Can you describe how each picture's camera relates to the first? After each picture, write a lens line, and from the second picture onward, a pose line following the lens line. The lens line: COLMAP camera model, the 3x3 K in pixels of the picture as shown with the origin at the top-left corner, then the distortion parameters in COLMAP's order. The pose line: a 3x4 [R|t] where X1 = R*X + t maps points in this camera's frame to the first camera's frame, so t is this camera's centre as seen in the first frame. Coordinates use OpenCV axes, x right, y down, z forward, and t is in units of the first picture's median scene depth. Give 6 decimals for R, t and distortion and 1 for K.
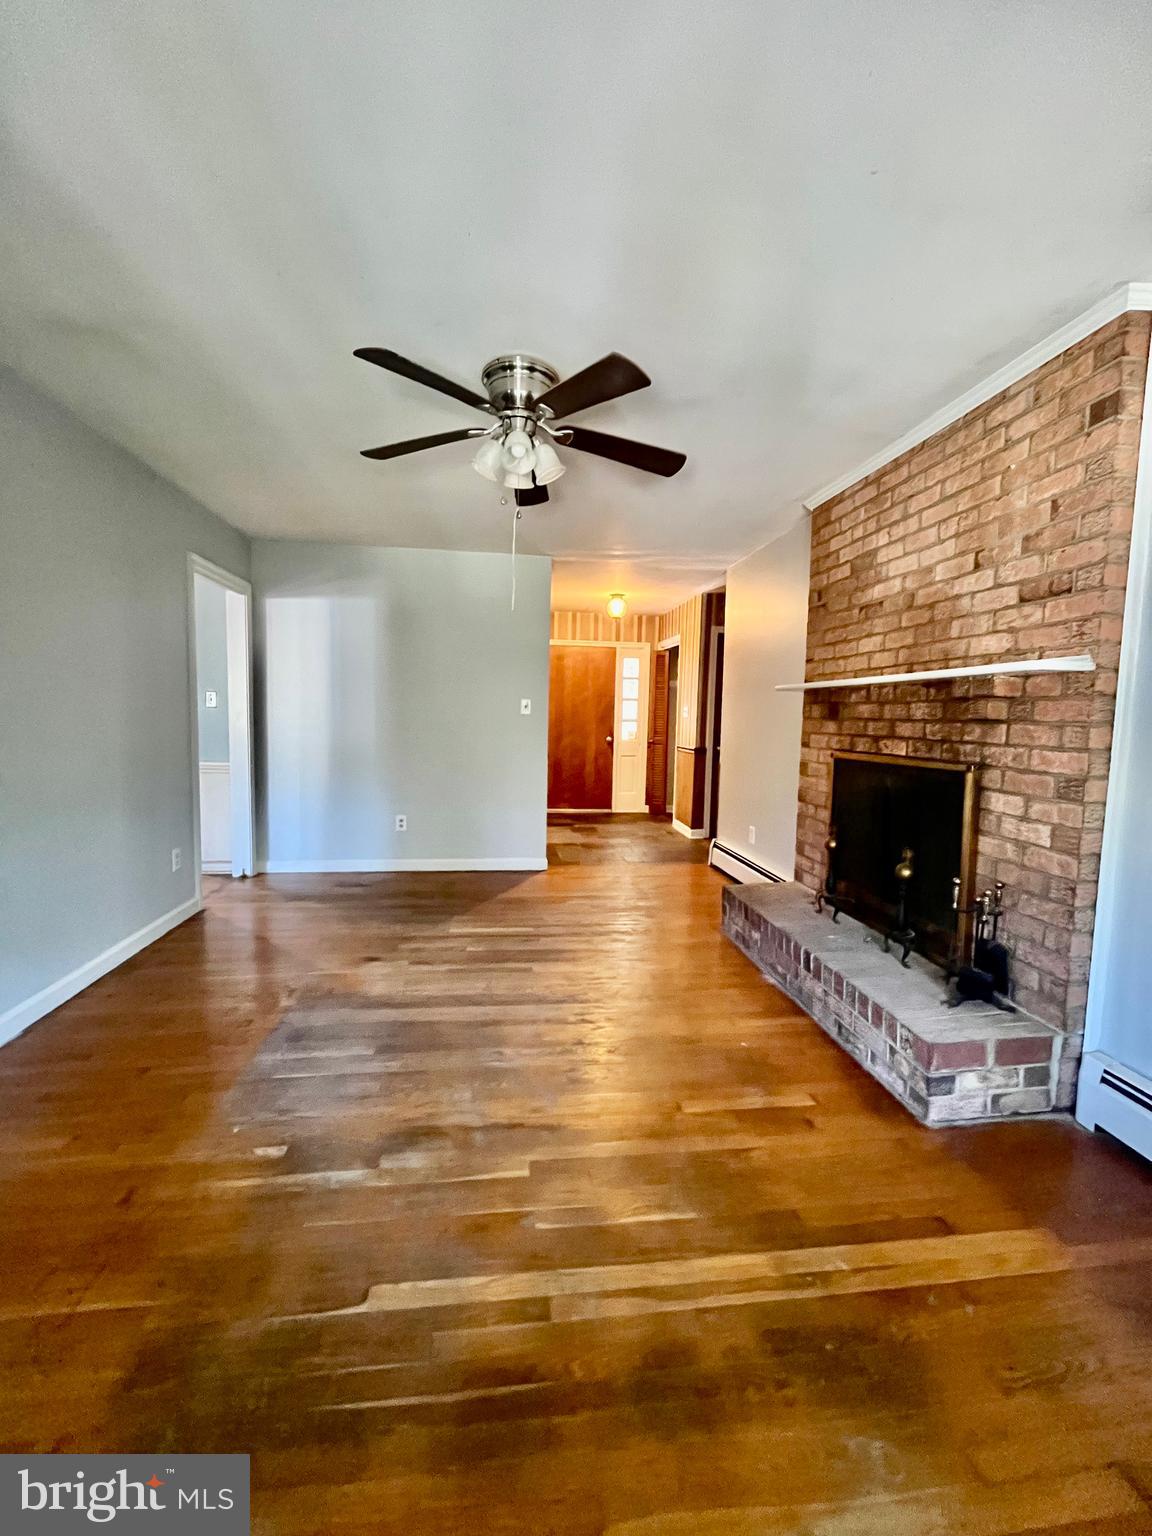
lens RADIAL K [[623.5, 0, 572.1], [0, 623.5, 769.0], [0, 0, 1]] dist [-0.003215, -0.001088]
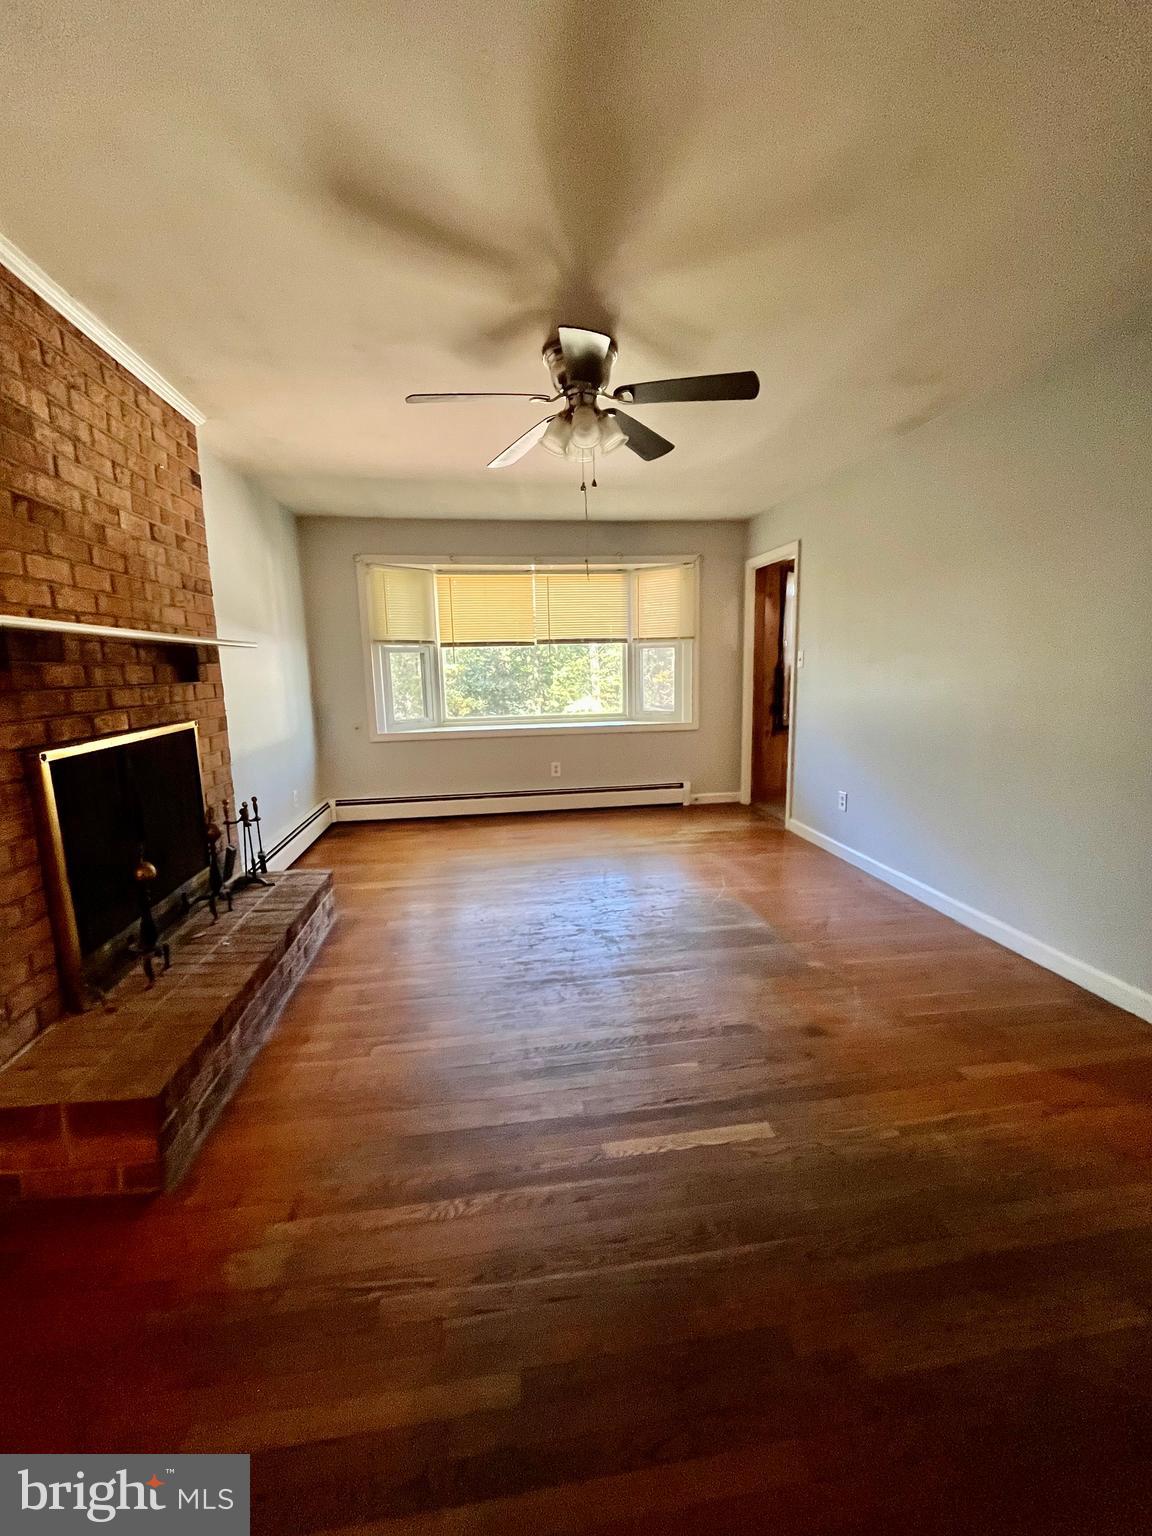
lens RADIAL K [[623.5, 0, 575.7], [0, 623.5, 769.5], [0, 0, 1]] dist [-0.003215, -0.001088]
pose [[-0.999855, 0.003106, -0.016747, -0.055073], [-0.001120, 0.969119, 0.246589, -0.206414], [0.016996, 0.246572, -0.968975, 2.163571]]
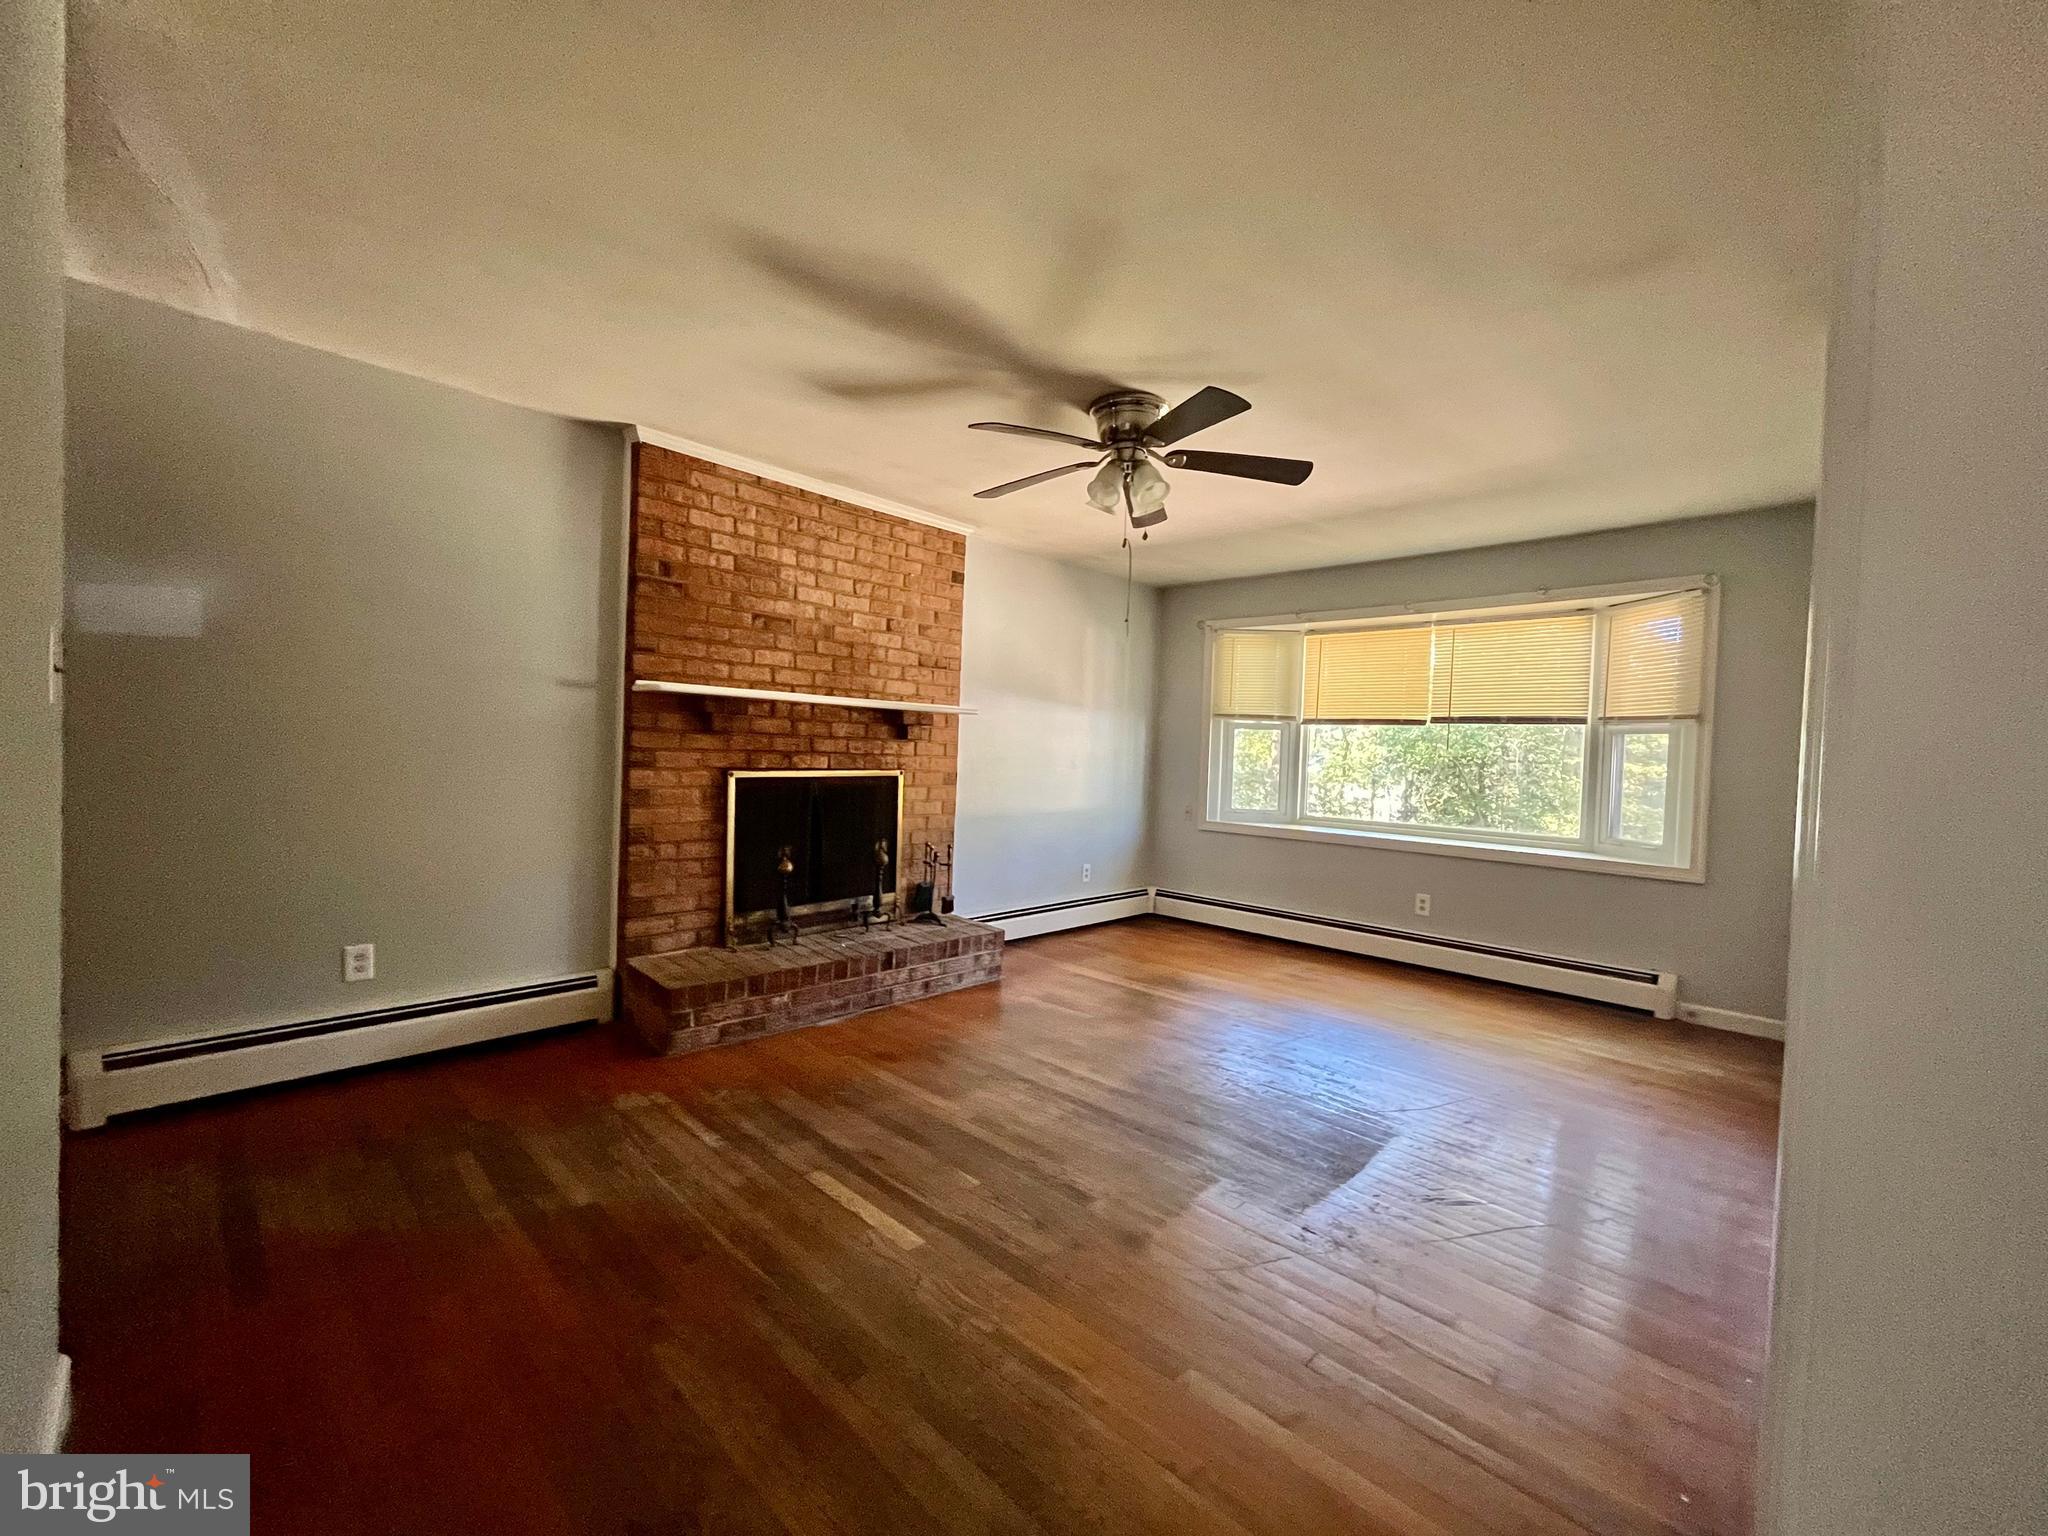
lens RADIAL K [[831.3, 0, 1020.5], [0, 831.3, 771.3], [0, 0, 1]] dist [-0.003215, -0.001088]
pose [[-0.623300, -0.065168, 0.779263, -1.023731], [0.015856, 0.995263, 0.095914, -0.184110], [-0.781822, 0.072139, -0.619314, 1.968429]]
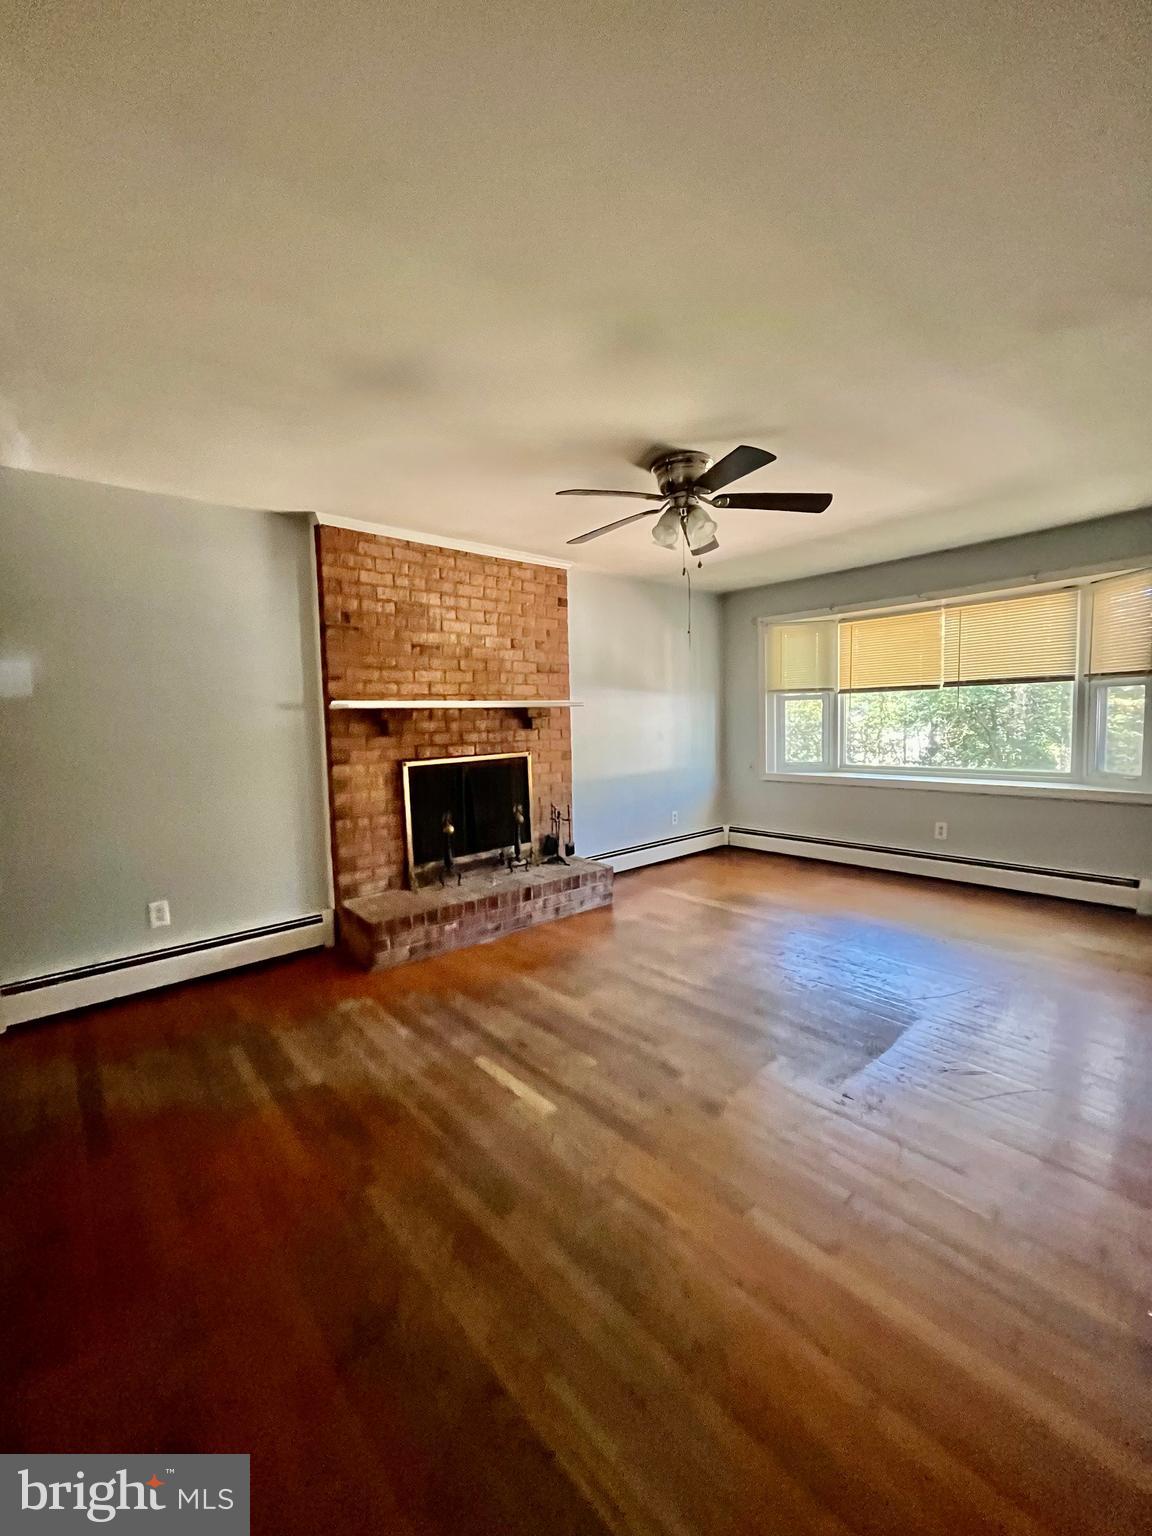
lens RADIAL K [[623.5, 0, 572.9], [0, 623.5, 766.0], [0, 0, 1]] dist [-0.003215, -0.001088]
pose [[-0.554927, -0.068753, 0.829053, -1.034544], [0.085718, 0.986549, 0.139189, -0.219564], [-0.827471, 0.148305, -0.541569, 1.934723]]
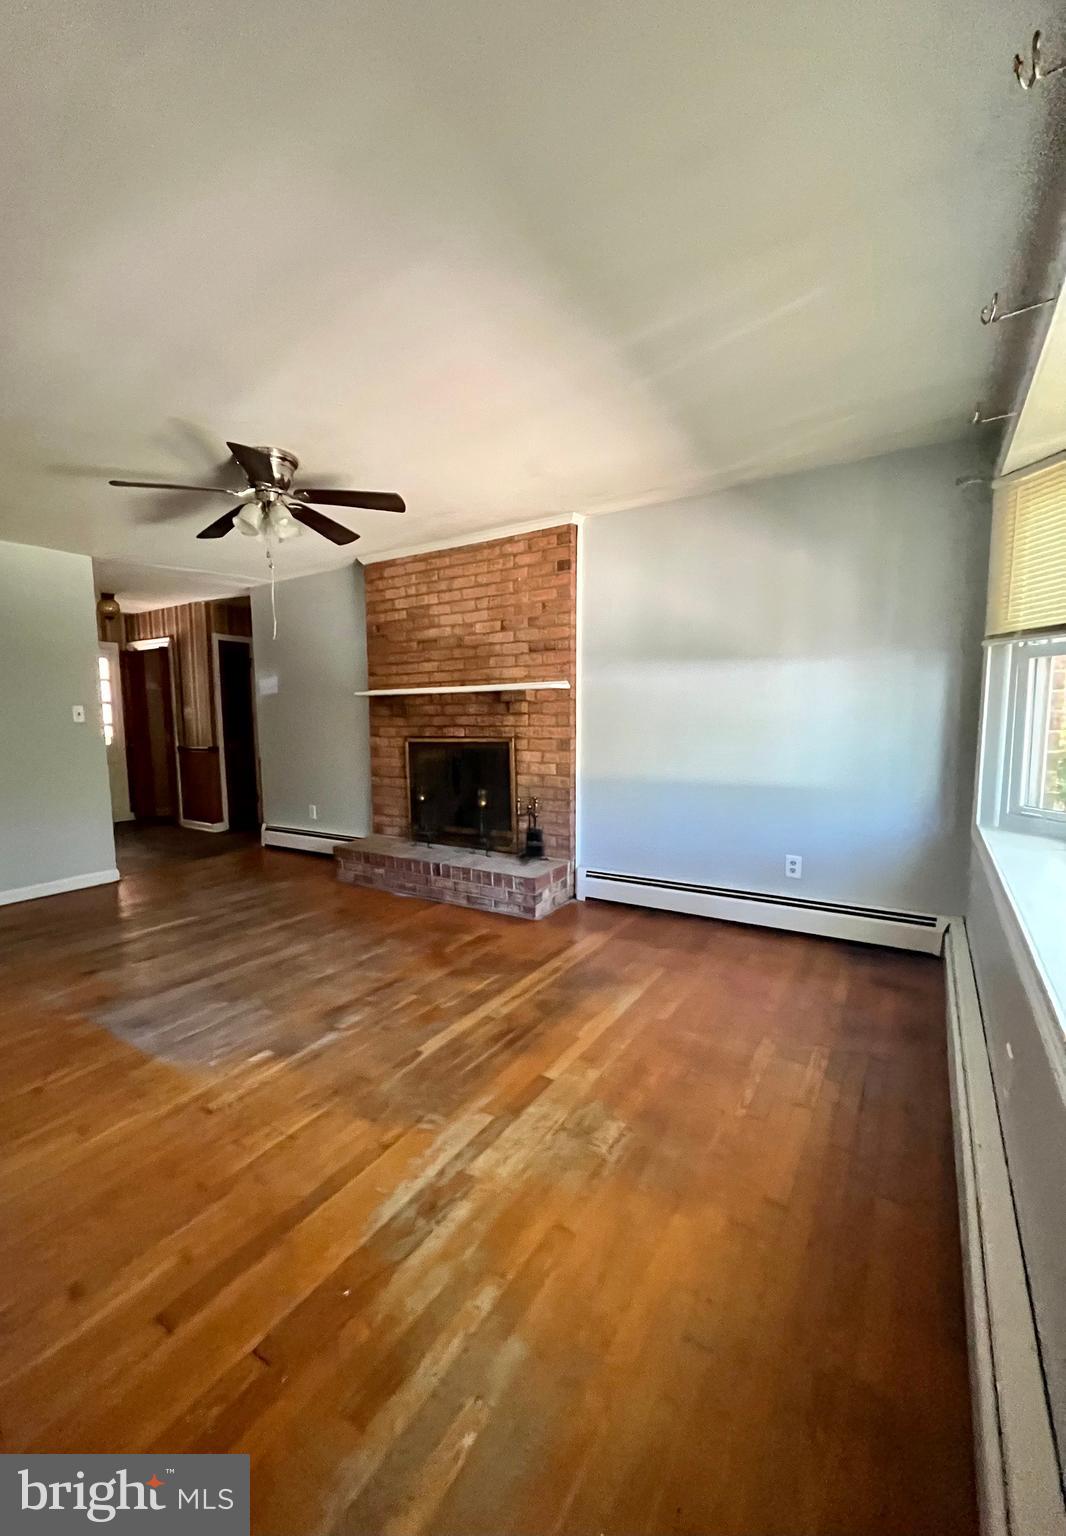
lens RADIAL K [[638.6, 0, 476.5], [0, 638.6, 790.2], [0, 0, 1]] dist [-0.004143, -0.000092]
pose [[0.672618, -0.119513, 0.730275, -0.827770], [0.093533, 0.992687, 0.076310, -0.006507], [-0.734055, 0.016977, 0.678877, -0.203838]]
